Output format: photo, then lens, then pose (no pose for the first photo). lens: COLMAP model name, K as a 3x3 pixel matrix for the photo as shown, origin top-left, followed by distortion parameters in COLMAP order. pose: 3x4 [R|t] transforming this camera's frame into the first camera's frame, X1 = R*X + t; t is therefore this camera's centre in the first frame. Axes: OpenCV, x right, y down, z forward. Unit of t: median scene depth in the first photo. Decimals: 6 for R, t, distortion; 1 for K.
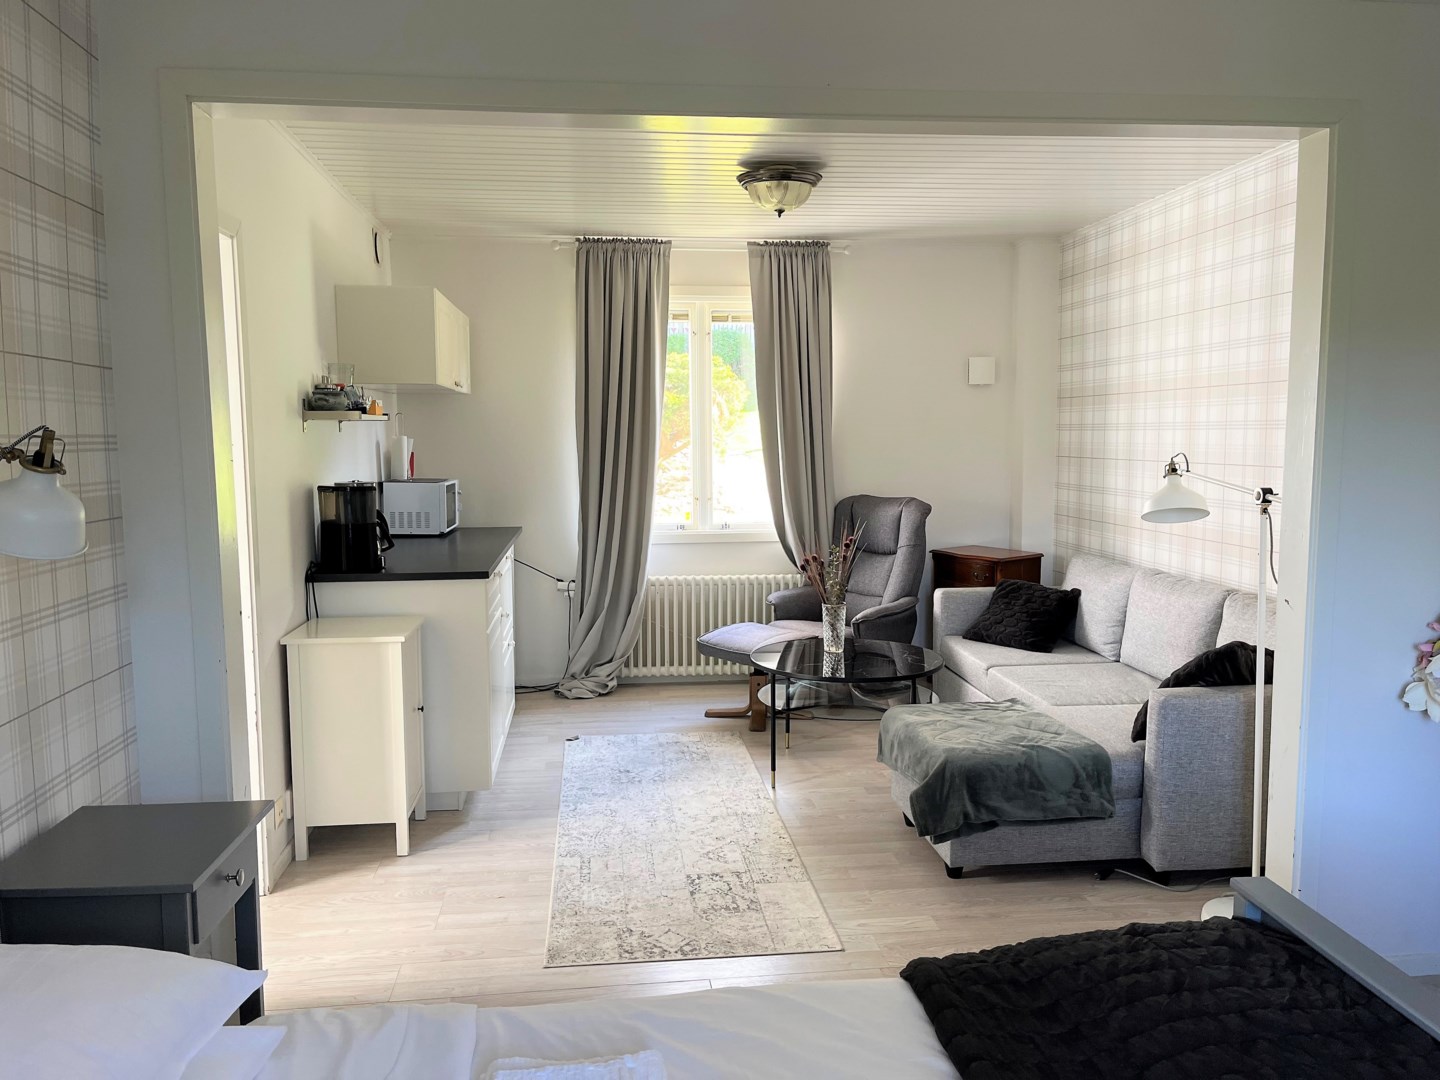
lens RADIAL K [[1087.2, 0, 728.0], [0, 1087.2, 547.2], [0, 0, 1]] dist [0.056736, -0.075135]
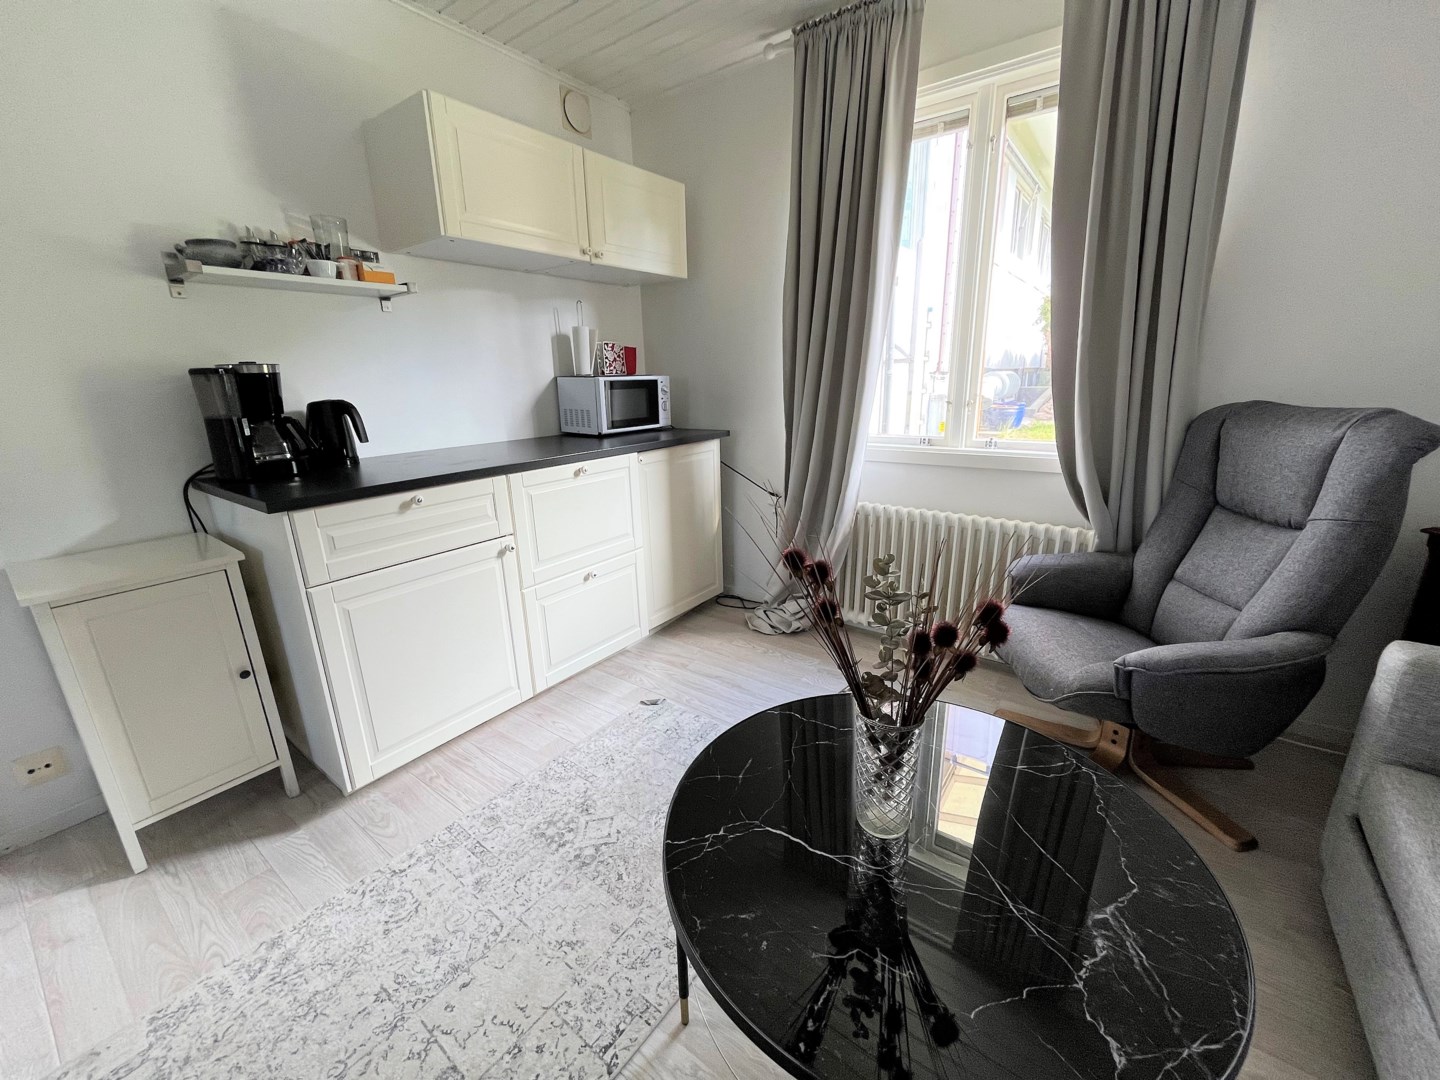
lens RADIAL K [[580.2, 0, 716.5], [0, 580.2, 540.0], [0, 0, 1]] dist [-0.003324, -0.000413]
pose [[0.725468, 0.177047, -0.665095, 0.154181], [-0.053099, 0.977865, 0.202387, -0.030170], [0.686205, -0.111509, 0.718810, 0.723616]]
